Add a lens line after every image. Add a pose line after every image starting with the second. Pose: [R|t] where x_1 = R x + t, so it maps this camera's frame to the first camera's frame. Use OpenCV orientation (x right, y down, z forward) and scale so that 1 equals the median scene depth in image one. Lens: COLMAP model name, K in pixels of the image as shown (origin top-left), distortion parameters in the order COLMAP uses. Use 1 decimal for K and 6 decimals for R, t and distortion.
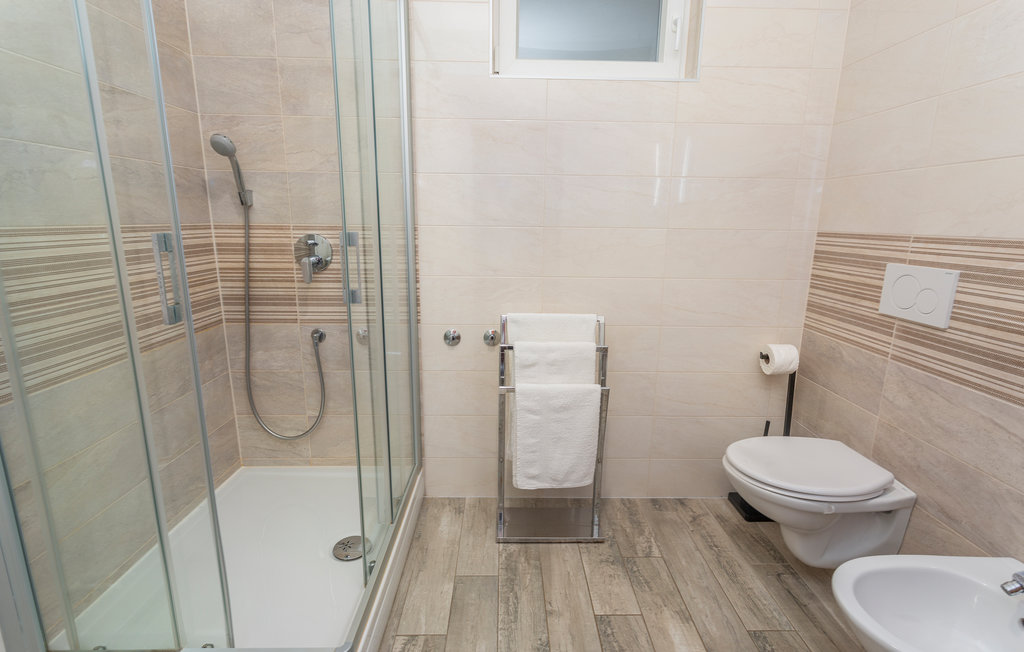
lens RADIAL K [[482.0, 0, 510.7], [0, 482.0, 316.8], [0, 0, 1]] dist [0.002457, 0.001076]
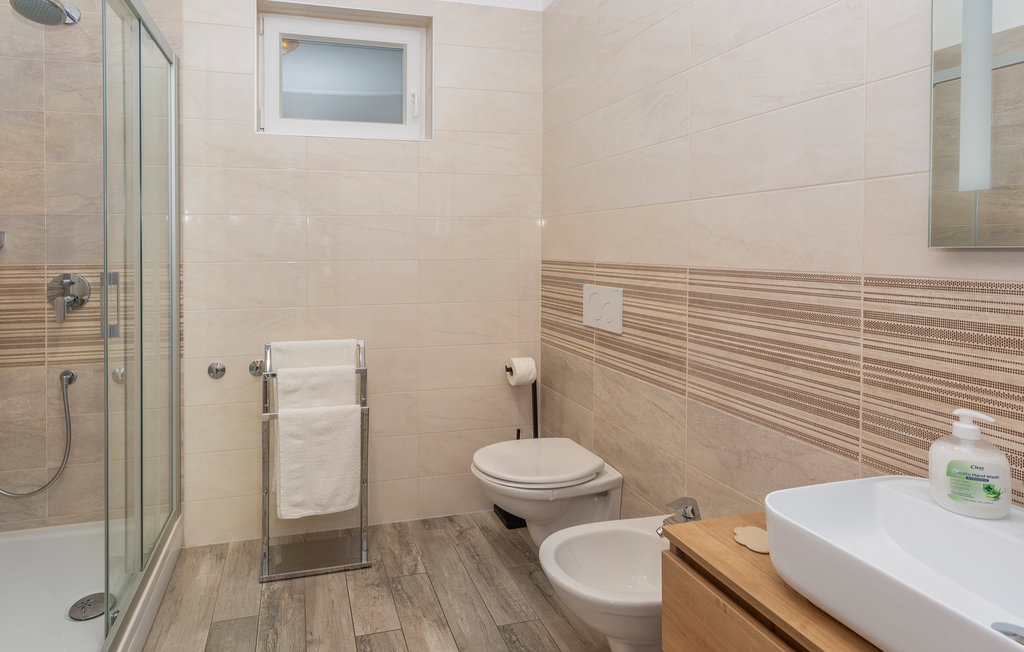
lens RADIAL K [[482.0, 0, 403.7], [0, 482.0, 248.4], [0, 0, 1]] dist [0.002457, 0.001076]
pose [[0.973973, -0.014292, 0.226215, 0.041425], [0.060180, 0.978497, -0.197288, 0.017877], [-0.218531, 0.205767, 0.953889, -0.123268]]
